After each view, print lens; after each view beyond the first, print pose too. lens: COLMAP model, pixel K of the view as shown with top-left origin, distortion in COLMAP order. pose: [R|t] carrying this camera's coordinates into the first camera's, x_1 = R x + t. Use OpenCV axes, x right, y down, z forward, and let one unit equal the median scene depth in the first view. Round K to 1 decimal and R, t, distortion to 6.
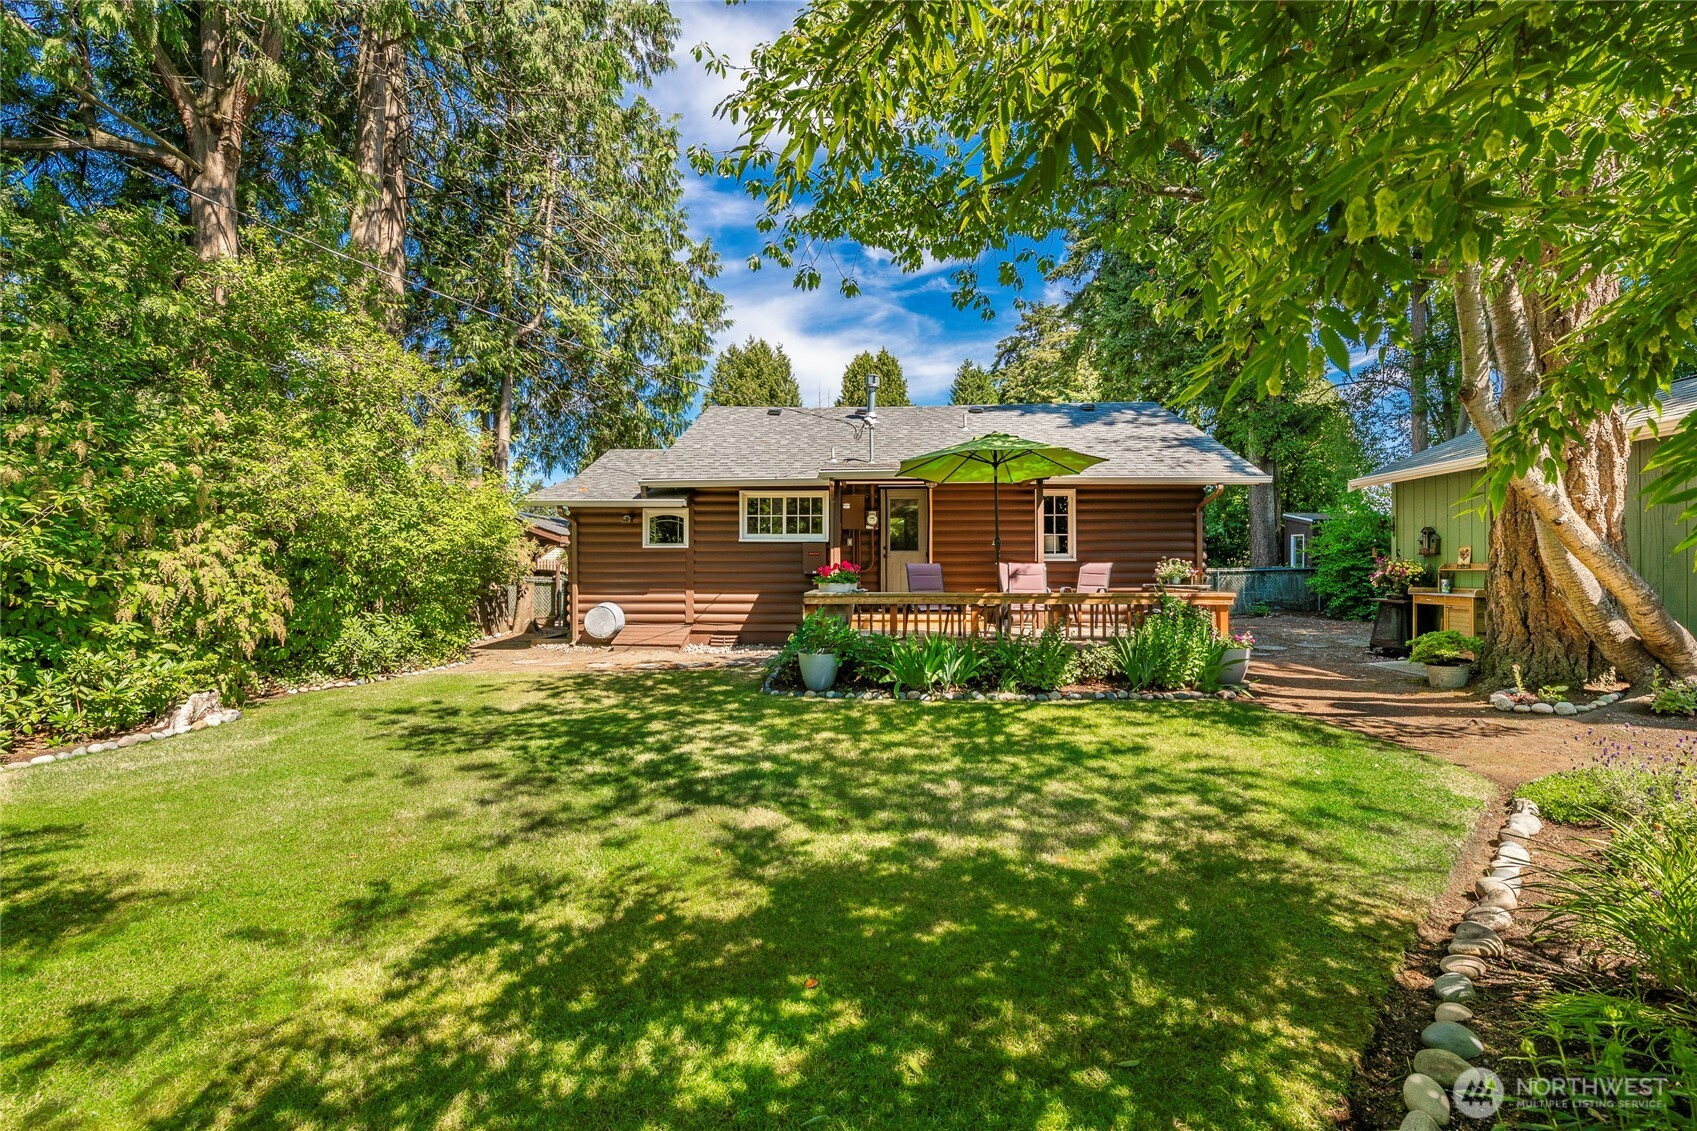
lens RADIAL K [[681.8, 0, 848.5], [0, 681.8, 565.5], [0, 0, 1]] dist [0.000225, 0.000082]
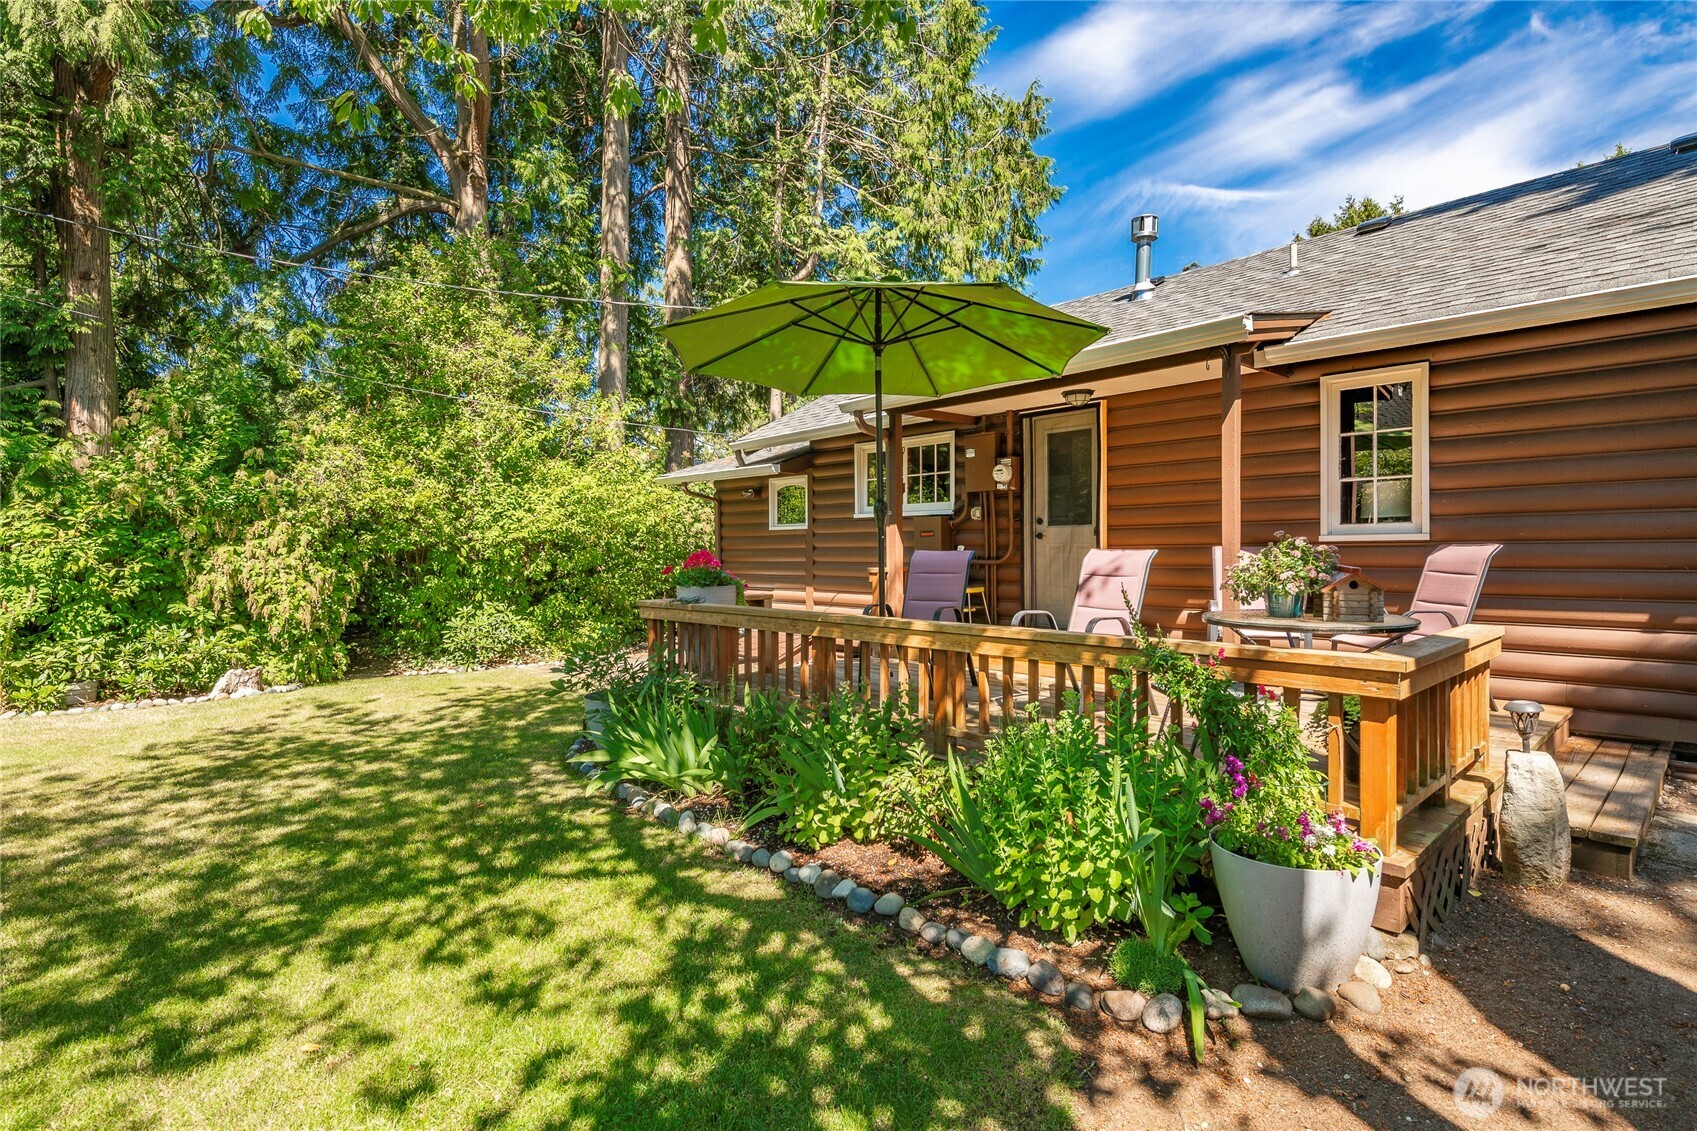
lens RADIAL K [[829.7, 0, 848.5], [0, 829.7, 565.5], [0, 0, 1]] dist [0.007748, -0.000142]
pose [[0.715462, 0.007933, -0.698606, 0.425930], [0.008757, 0.999755, 0.020322, -0.004330], [0.698596, -0.020657, 0.715218, 0.393953]]
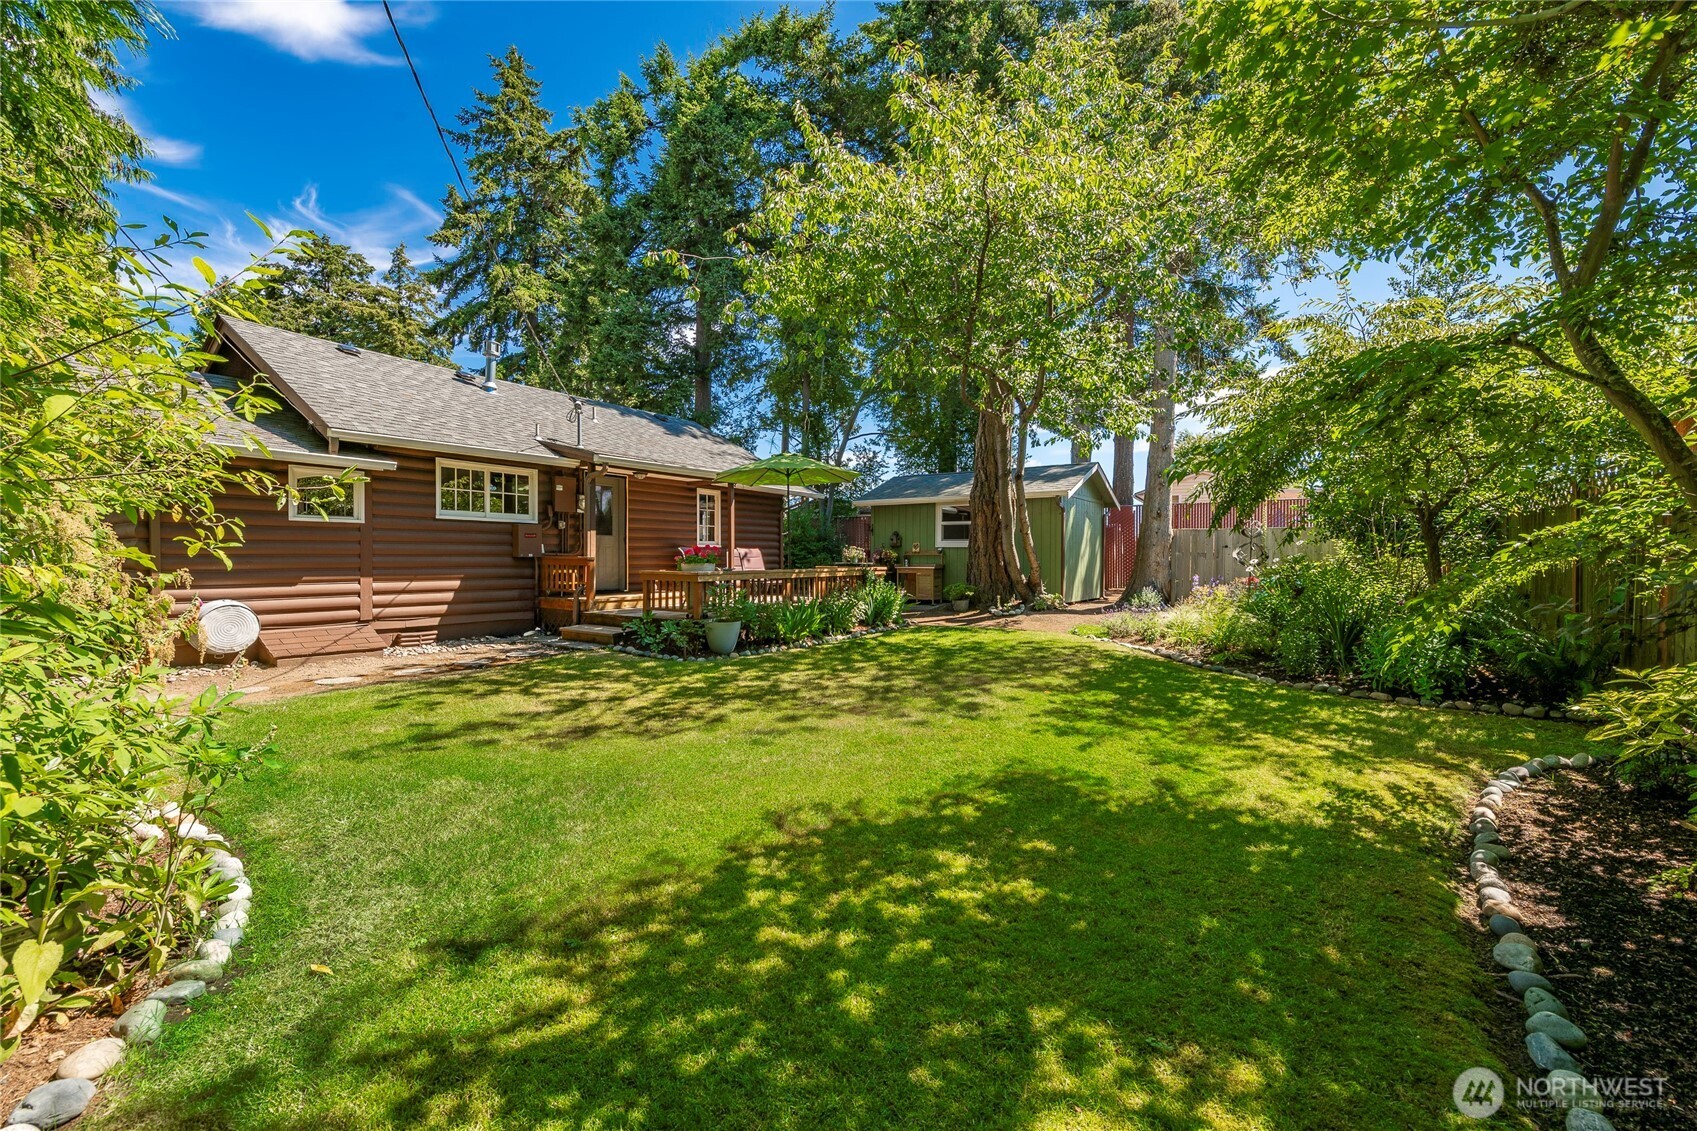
lens RADIAL K [[671.7, 0, 848.5], [0, 671.7, 565.5], [0, 0, 1]] dist [0.000576, 0.000022]
pose [[0.511954, -0.007913, 0.858976, -0.610645], [-0.002506, 0.999940, 0.010706, 0.012904], [-0.859009, -0.007634, 0.511903, 0.146867]]
